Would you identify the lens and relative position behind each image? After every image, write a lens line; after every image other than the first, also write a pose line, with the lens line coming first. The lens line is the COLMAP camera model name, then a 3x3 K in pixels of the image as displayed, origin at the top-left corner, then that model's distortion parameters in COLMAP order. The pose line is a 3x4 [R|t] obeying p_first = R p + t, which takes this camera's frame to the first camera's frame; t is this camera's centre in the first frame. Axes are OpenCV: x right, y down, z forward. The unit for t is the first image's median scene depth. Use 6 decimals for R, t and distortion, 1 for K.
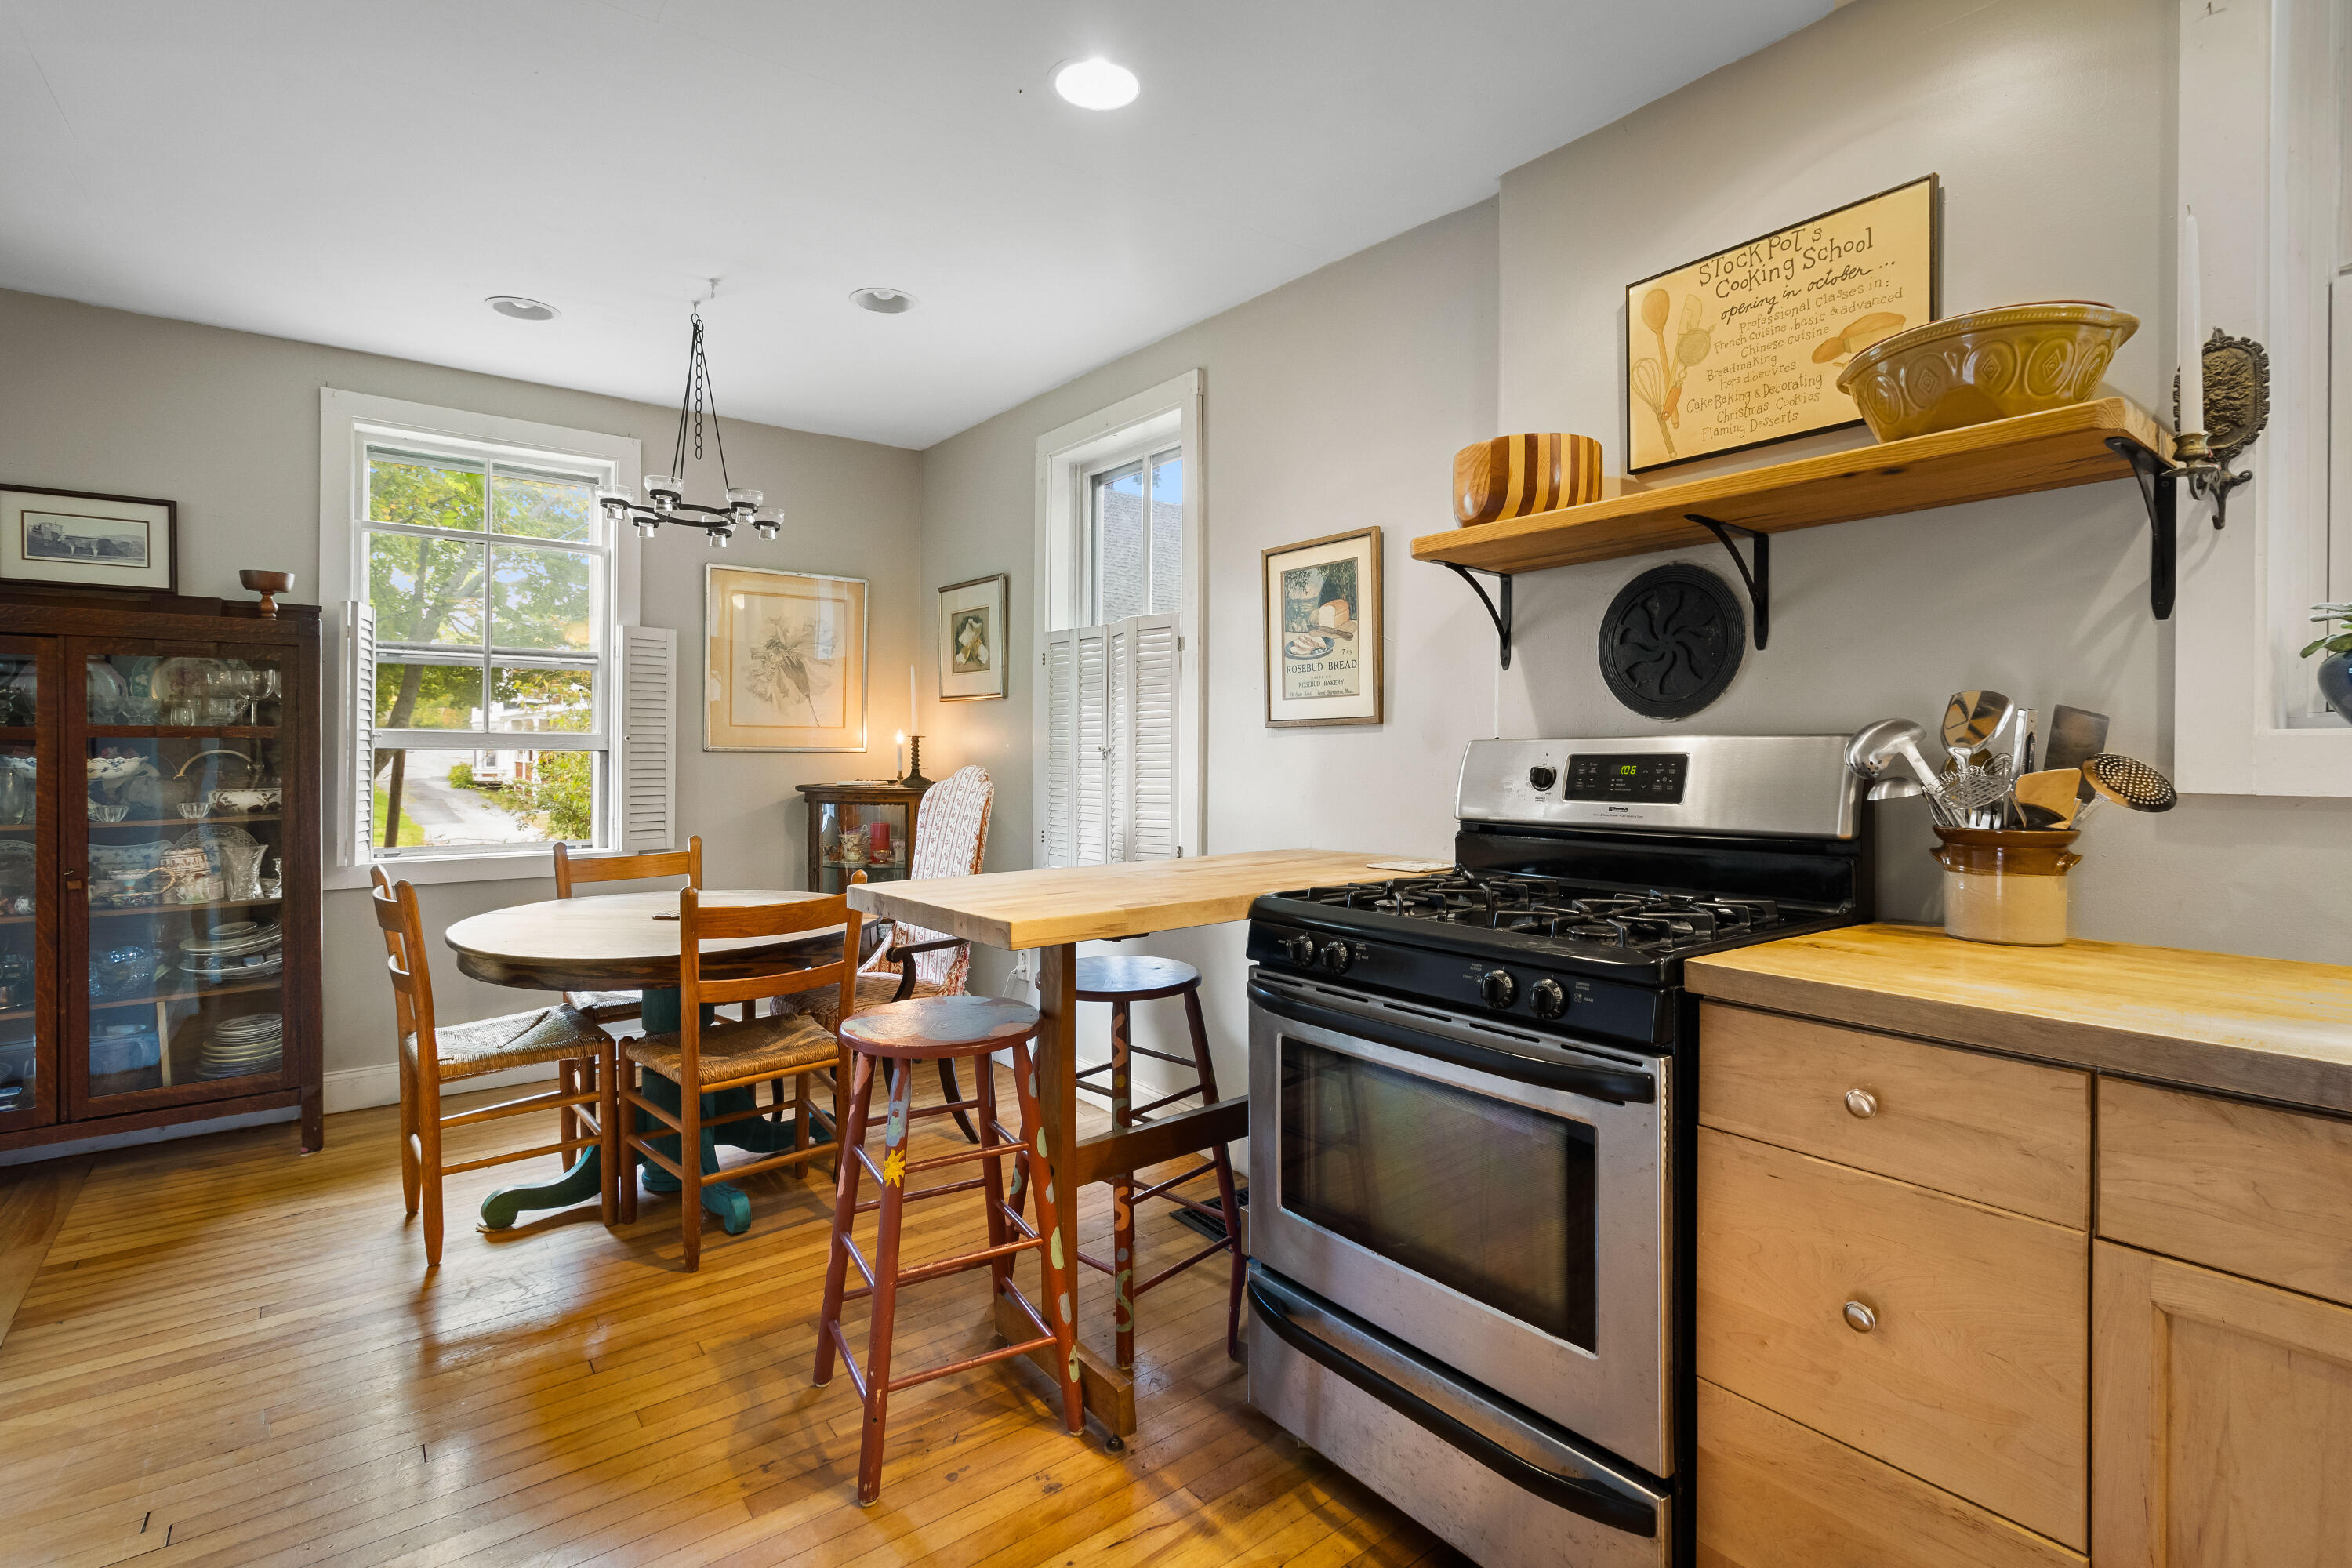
lens RADIAL K [[1080.0, 0, 1182.3], [0, 1080.0, 758.3], [0, 0, 1]] dist [0.004563, 0.000511]
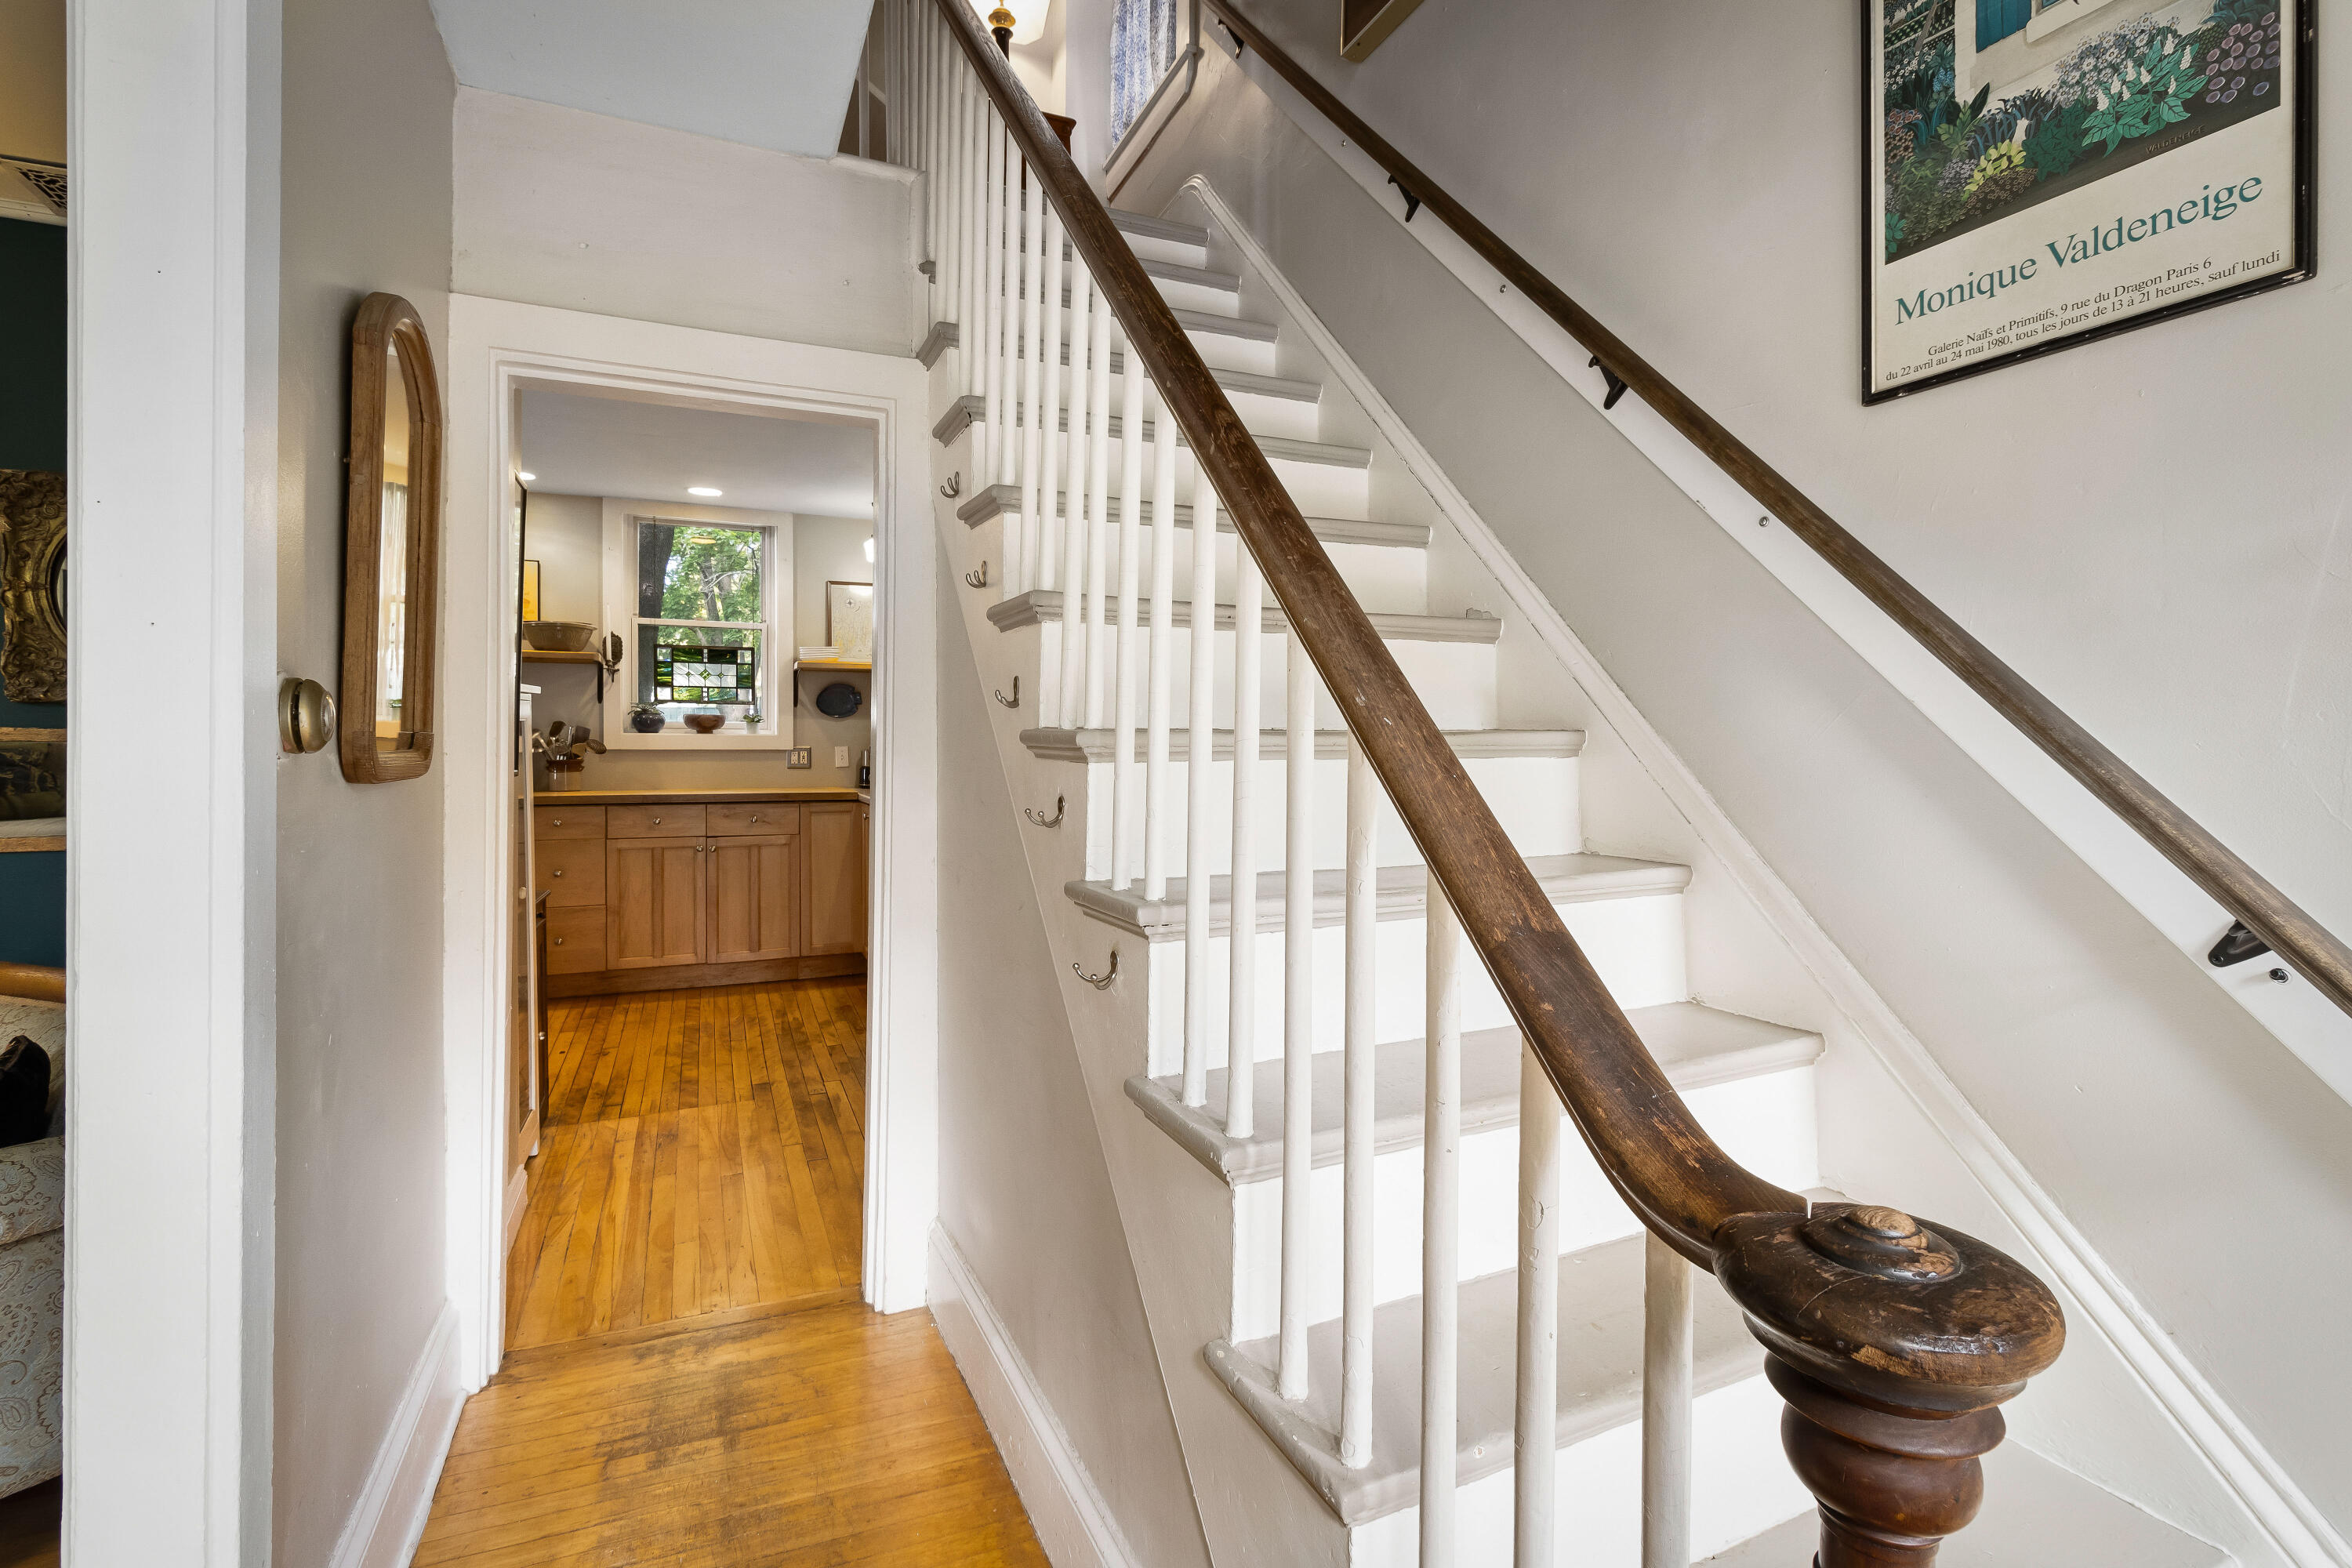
lens RADIAL K [[1080.0, 0, 1190.4], [0, 1080.0, 732.9], [0, 0, 1]] dist [0.004563, 0.000511]
pose [[0.214259, 0.001380, 0.976776, -1.266816], [-0.002137, 0.999997, -0.000944, -0.013765], [-0.976775, -0.001885, 0.214261, -0.985111]]
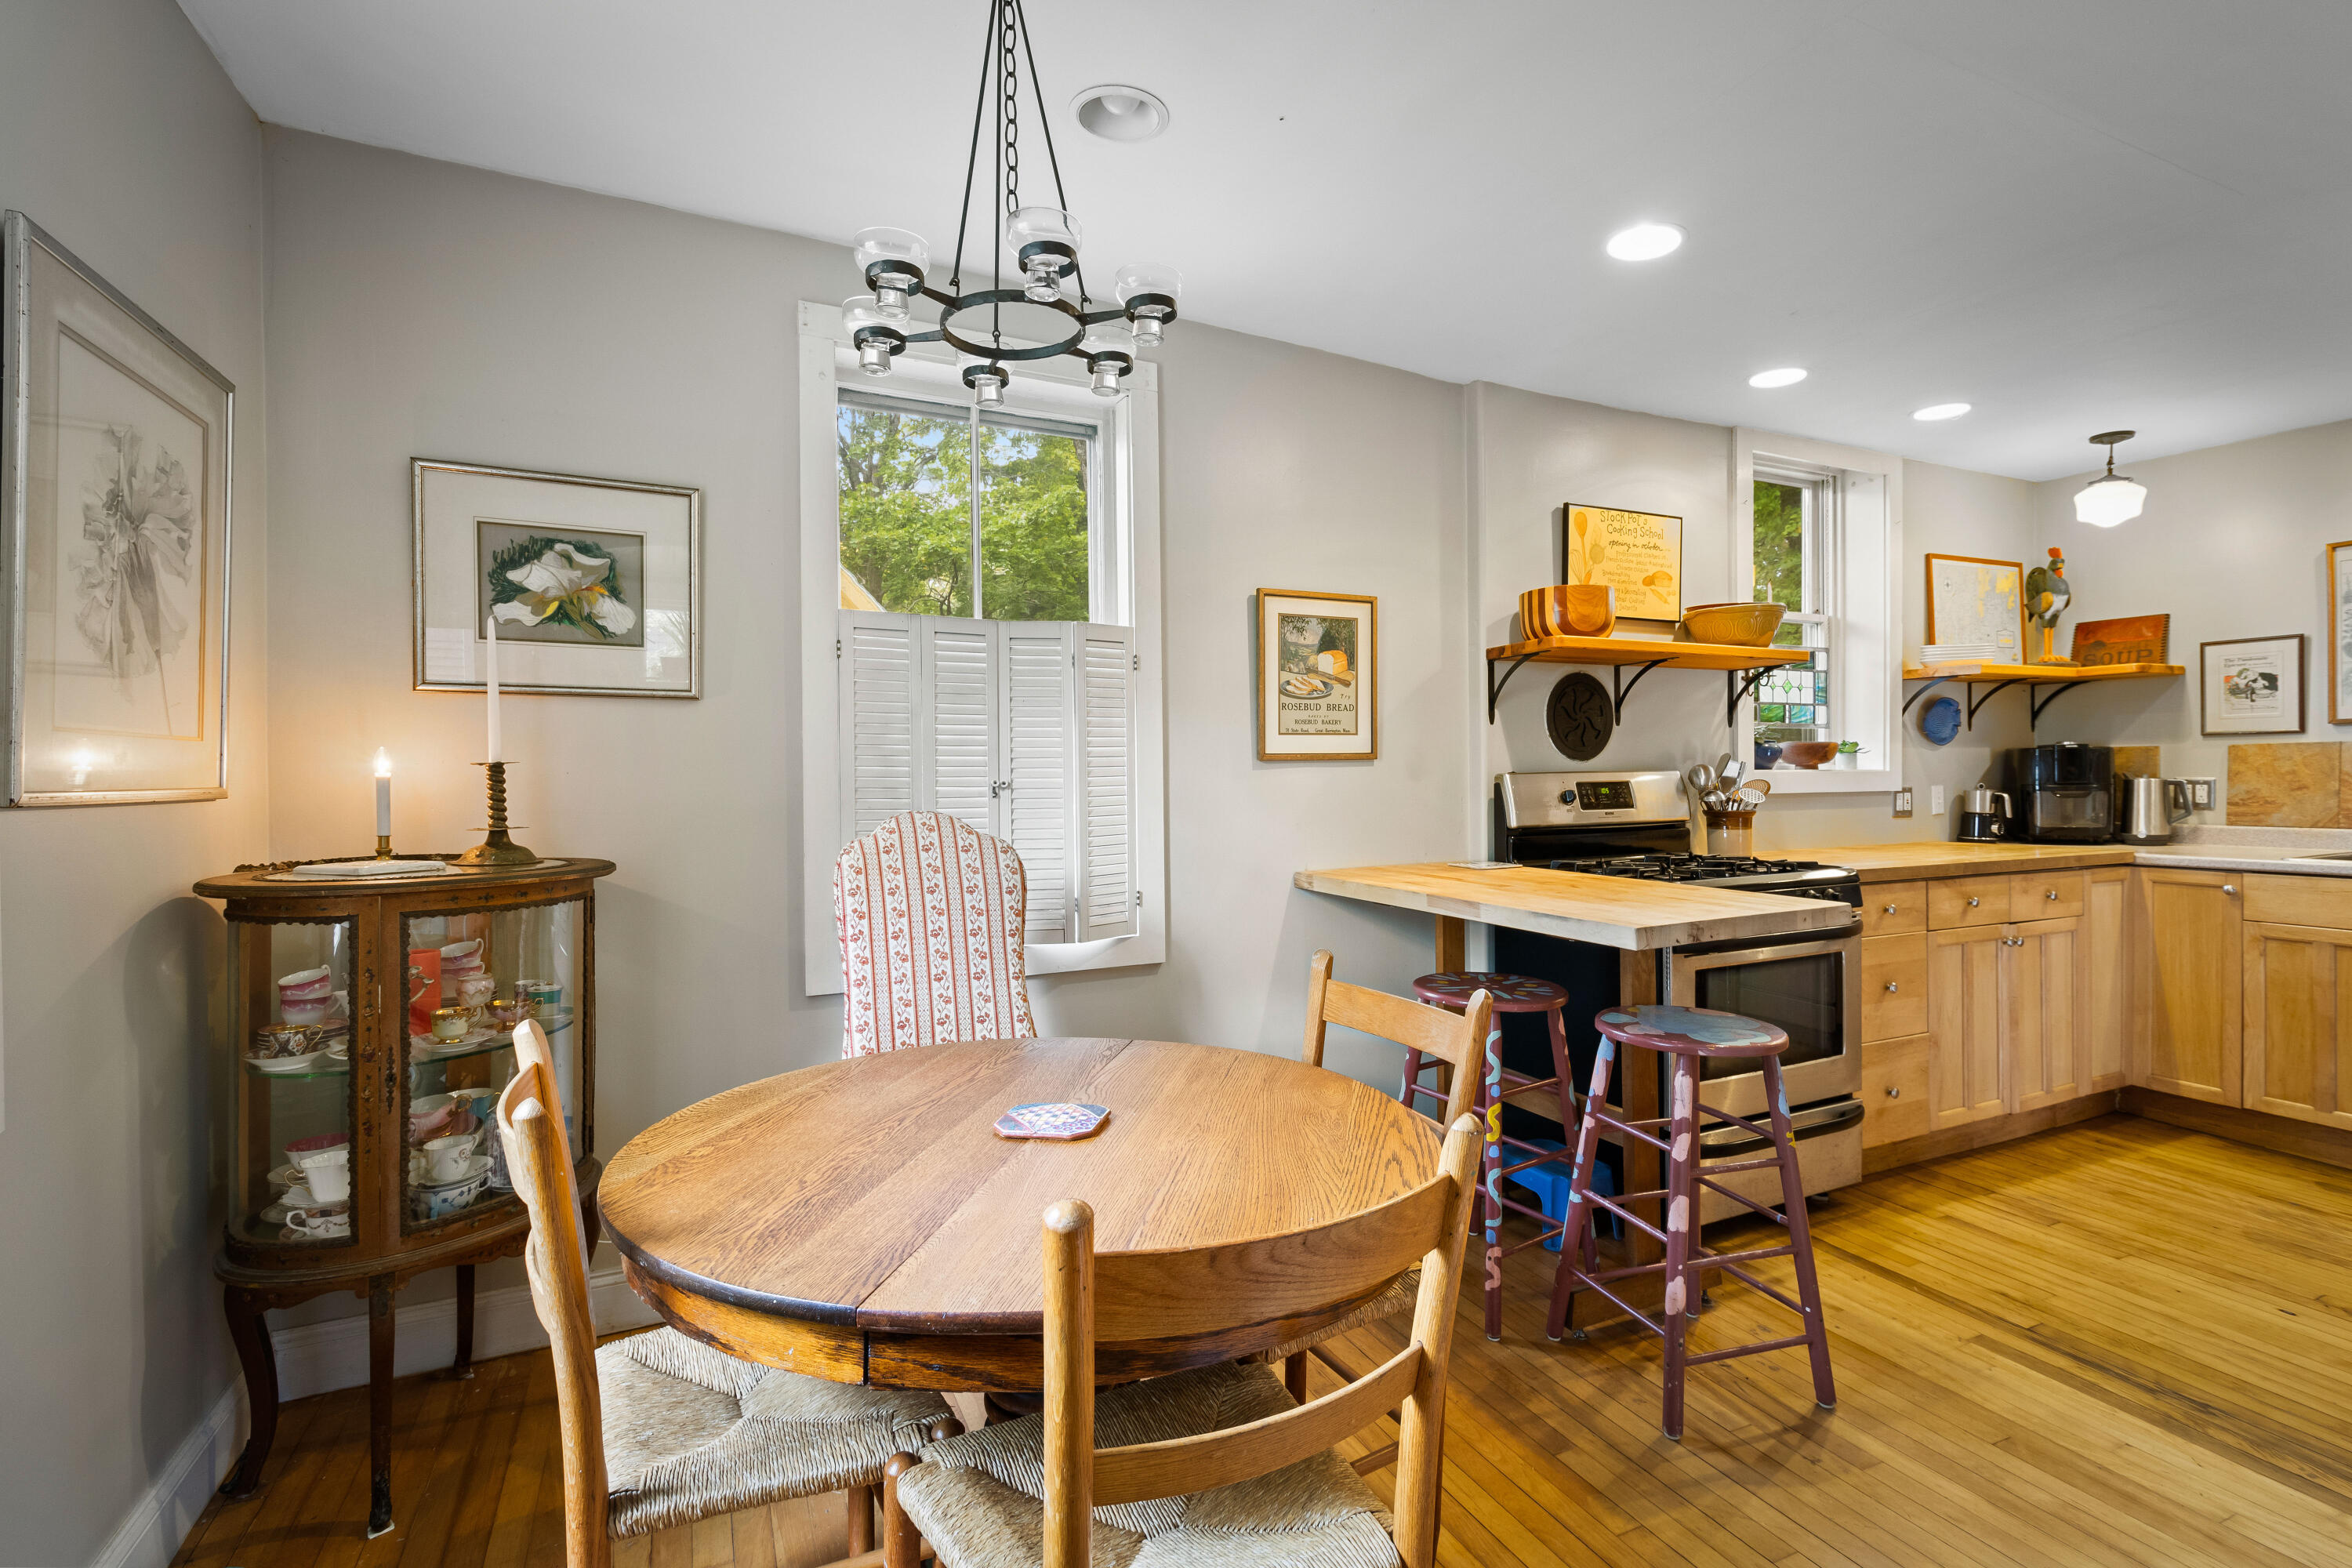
lens RADIAL K [[1080.0, 0, 1188.4], [0, 1080.0, 772.8], [0, 0, 1]] dist [0.004563, 0.000511]
pose [[0.225397, -0.005865, 0.974249, -1.013108], [0.009827, 0.999945, 0.003747, -0.022517], [-0.974217, 0.008729, 0.225442, 0.895409]]
